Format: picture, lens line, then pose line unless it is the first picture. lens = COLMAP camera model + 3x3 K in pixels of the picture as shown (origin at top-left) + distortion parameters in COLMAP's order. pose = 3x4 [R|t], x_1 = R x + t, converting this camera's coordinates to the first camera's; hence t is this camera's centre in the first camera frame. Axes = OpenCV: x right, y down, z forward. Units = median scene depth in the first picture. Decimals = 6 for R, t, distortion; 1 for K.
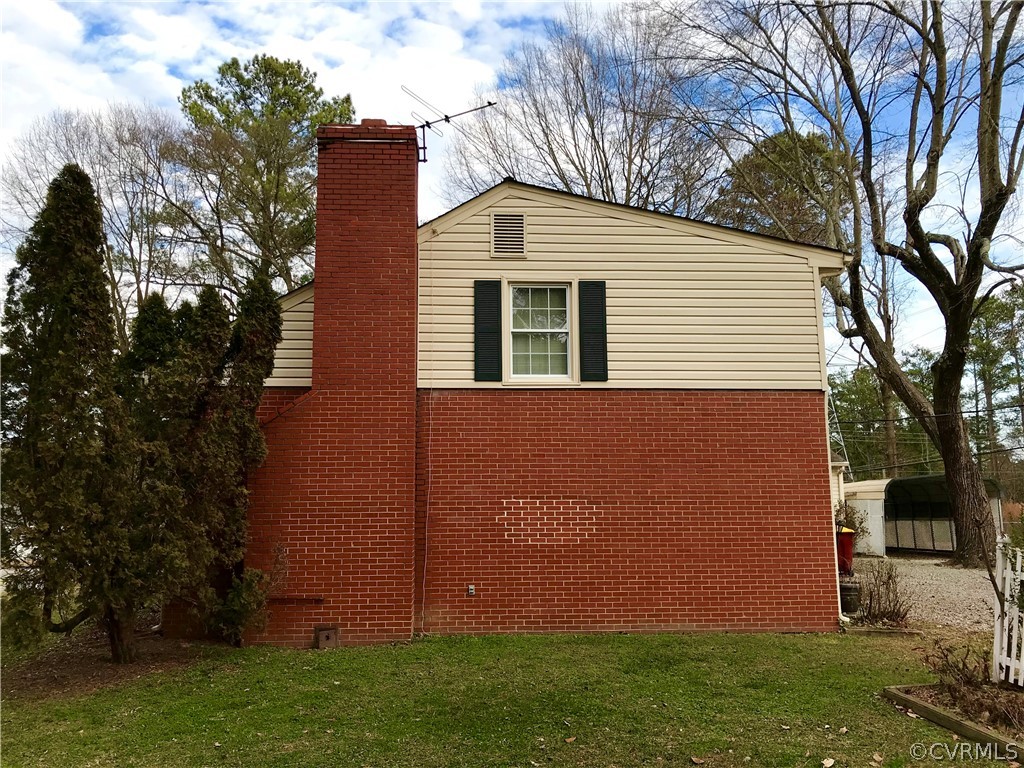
lens RADIAL K [[837.3, 0, 512.0], [0, 837.3, 384.0], [0, 0, 1]] dist [0.075235, -0.157676]
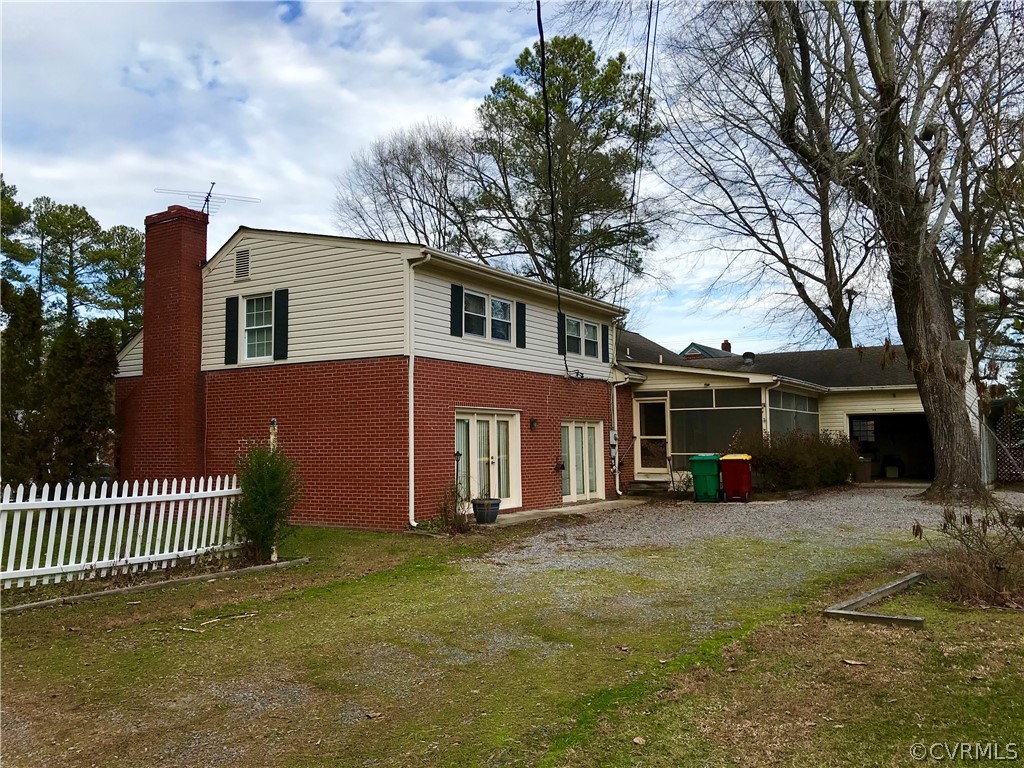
lens RADIAL K [[837.3, 0, 512.0], [0, 837.3, 384.0], [0, 0, 1]] dist [0.075235, -0.157676]
pose [[0.830944, -0.047264, -0.554345, 1.233449], [0.094733, 0.993854, 0.057264, -0.006408], [0.548232, -0.100098, 0.830315, -0.006796]]
